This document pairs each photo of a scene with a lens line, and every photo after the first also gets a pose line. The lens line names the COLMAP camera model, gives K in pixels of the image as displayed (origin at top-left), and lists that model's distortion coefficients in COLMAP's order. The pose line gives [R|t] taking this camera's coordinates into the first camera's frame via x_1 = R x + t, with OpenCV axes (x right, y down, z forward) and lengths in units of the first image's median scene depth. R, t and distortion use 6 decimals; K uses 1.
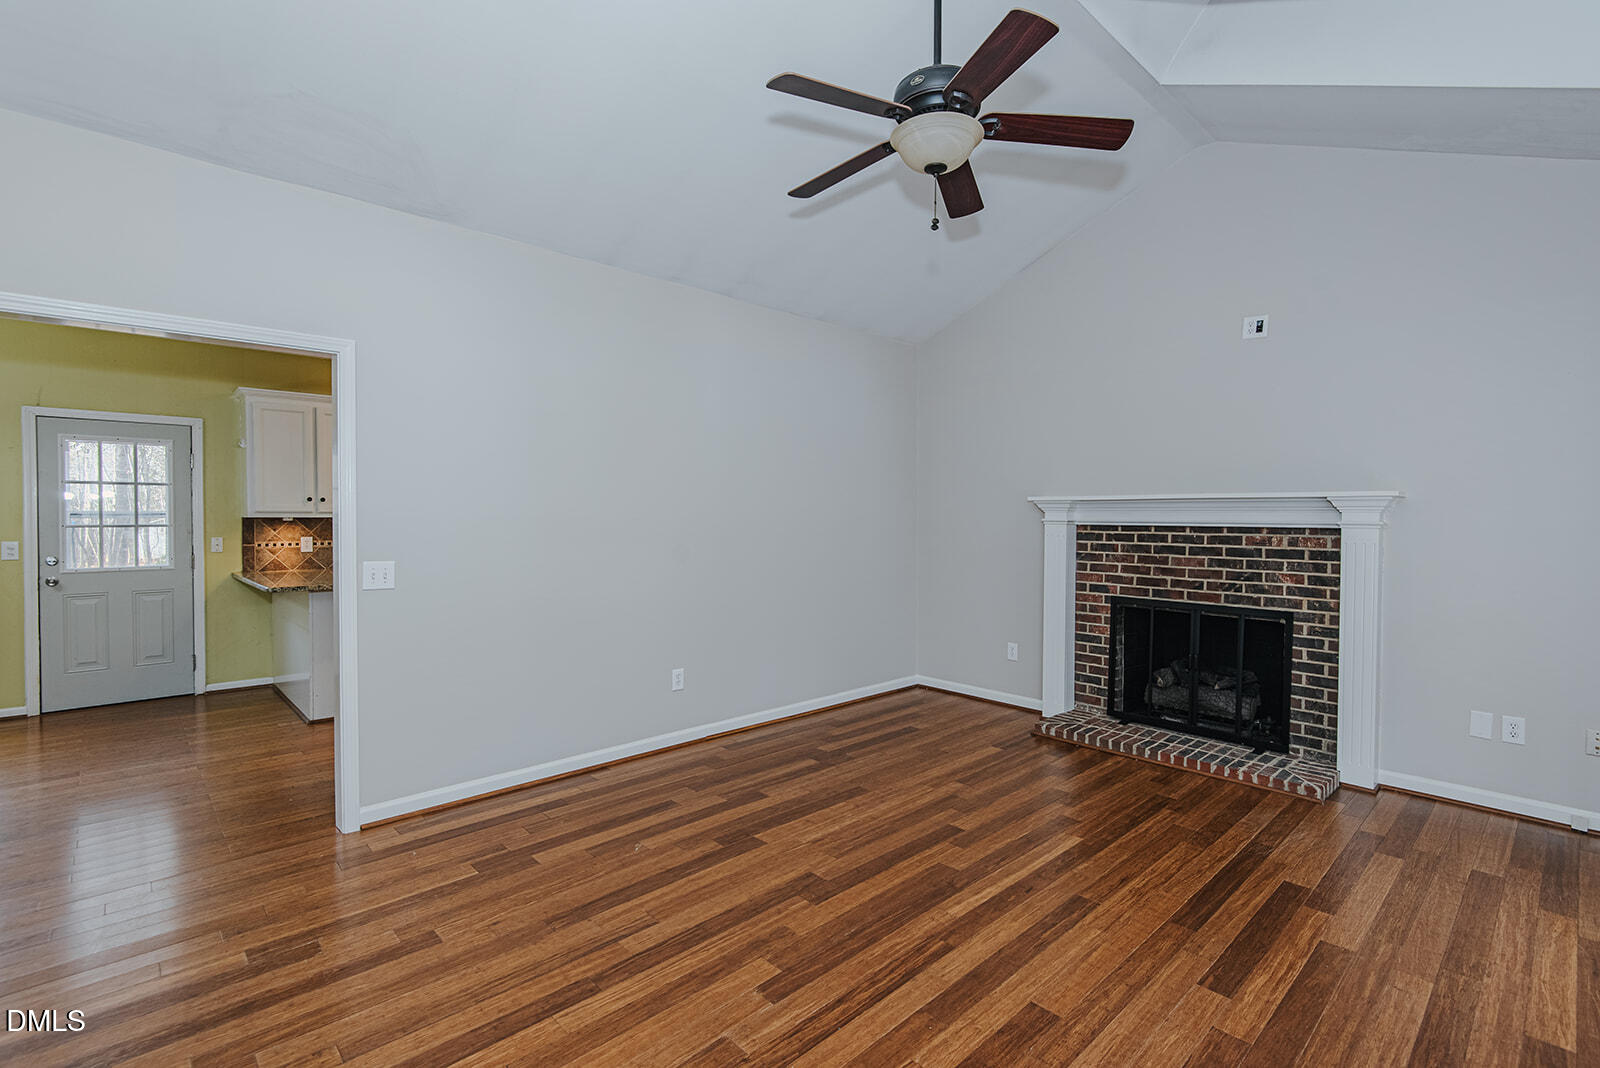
lens RADIAL K [[731.0, 0, 804.5], [0, 731.0, 532.4], [0, 0, 1]] dist [0.042495, -0.027802]
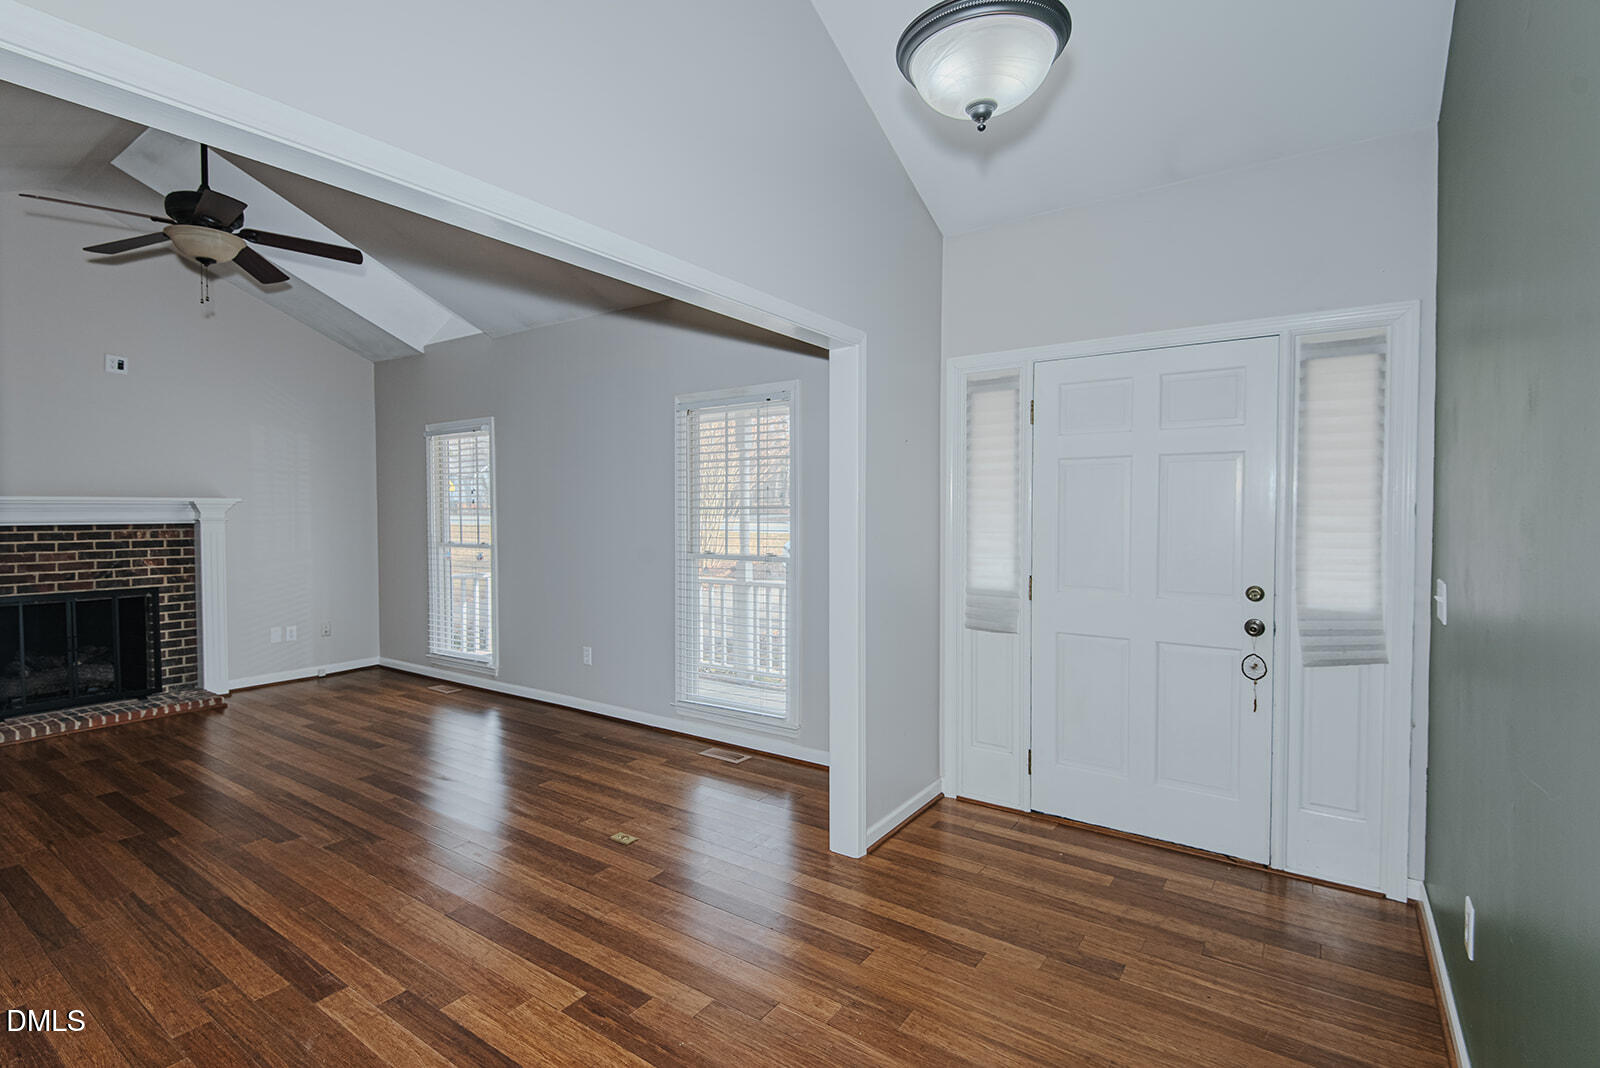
lens RADIAL K [[762.0, 0, 771.5], [0, 762.0, 528.4], [0, 0, 1]] dist [0.021702, -0.015458]
pose [[-0.181598, -0.026215, 0.983023, -0.876479], [0.027769, 0.999109, 0.031774, -0.010926], [-0.982981, 0.033068, -0.180709, 0.154729]]
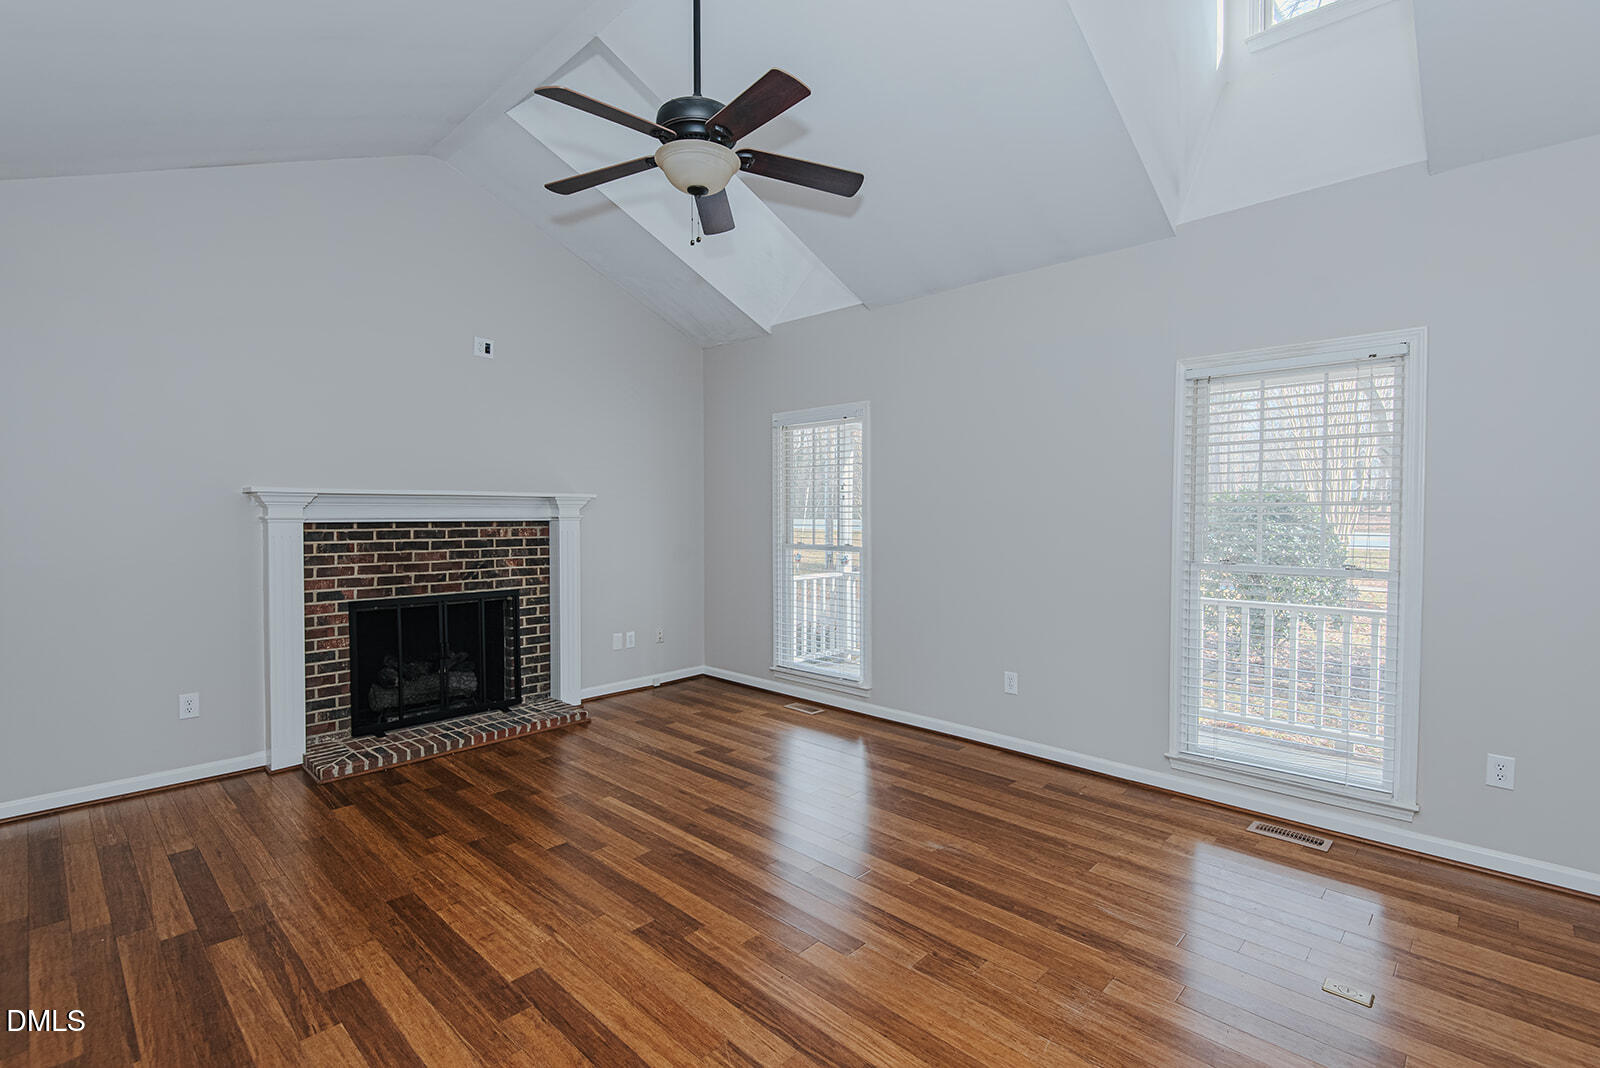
lens RADIAL K [[731.0, 0, 804.5], [0, 731.0, 532.4], [0, 0, 1]] dist [0.042495, -0.027802]
pose [[-0.048928, -0.032874, 0.998261, -0.572163], [0.023392, 0.999146, 0.034049, -0.017368], [-0.998528, 0.025017, -0.048118, 0.563774]]
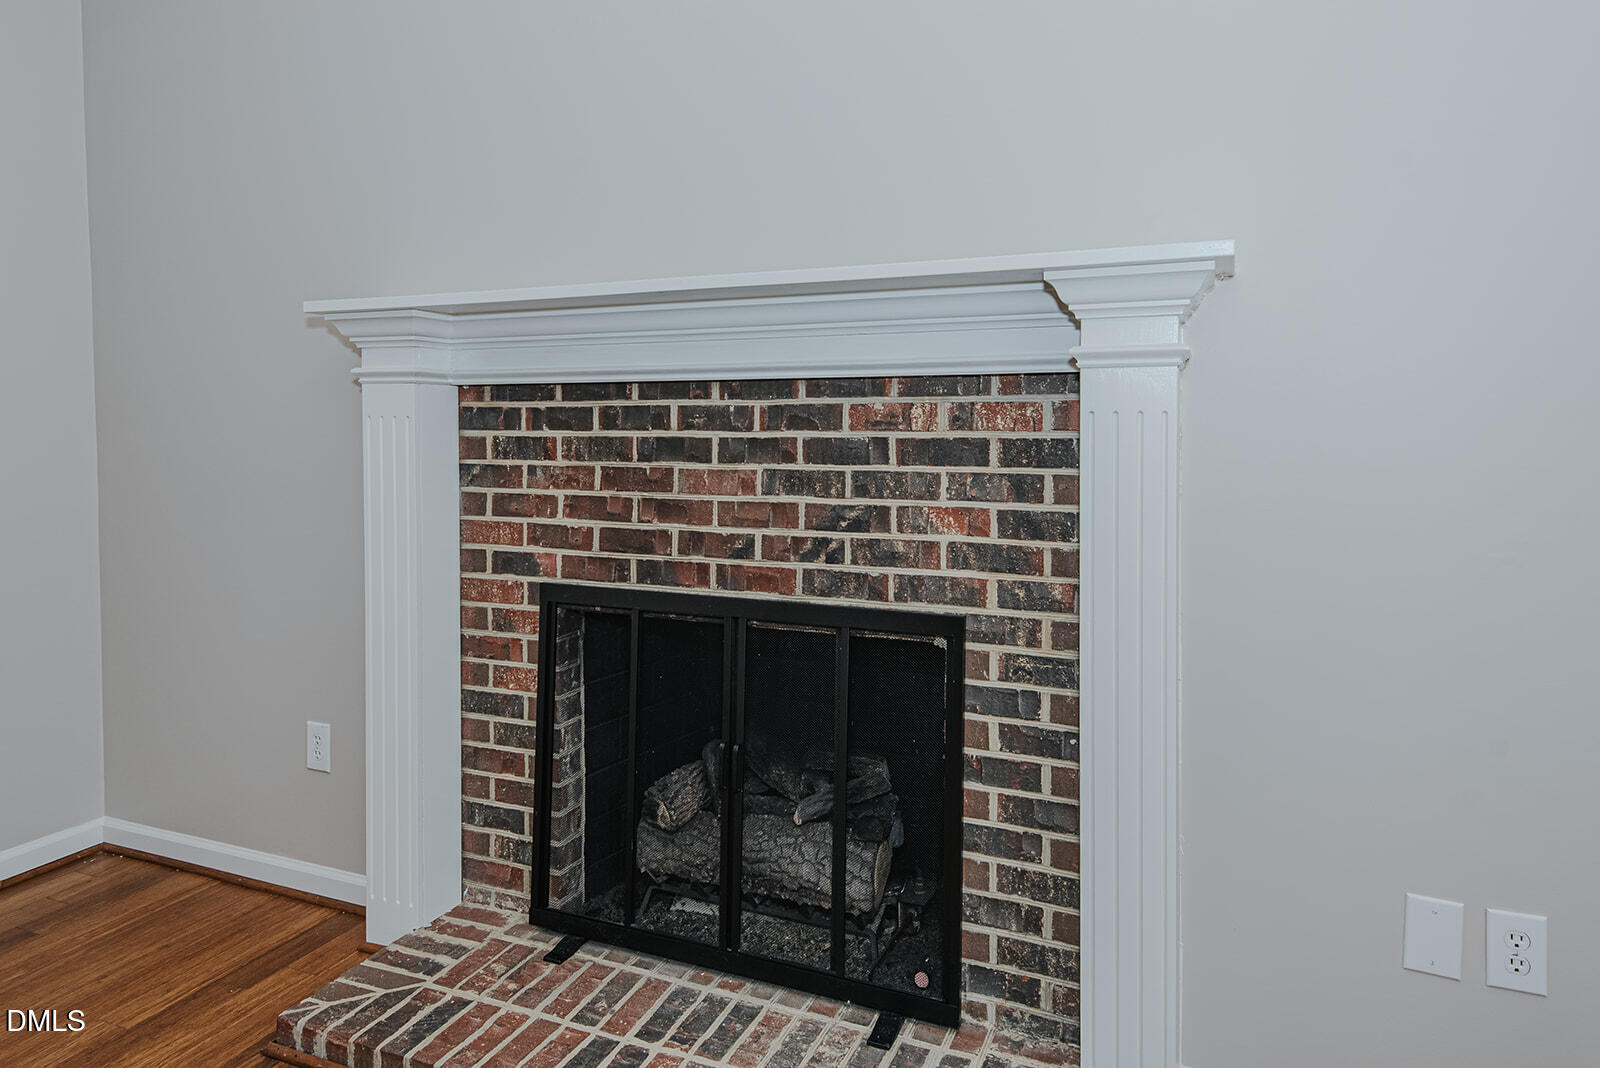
lens RADIAL K [[997.2, 0, 796.6], [0, 997.2, 451.1], [0, 0, 1]] dist [0.056182, -0.054372]
pose [[0.919948, -0.018328, 0.391612, 0.392202], [0.016757, 0.999832, 0.007429, 0.023969], [-0.391682, -0.000272, 0.920101, 0.580384]]
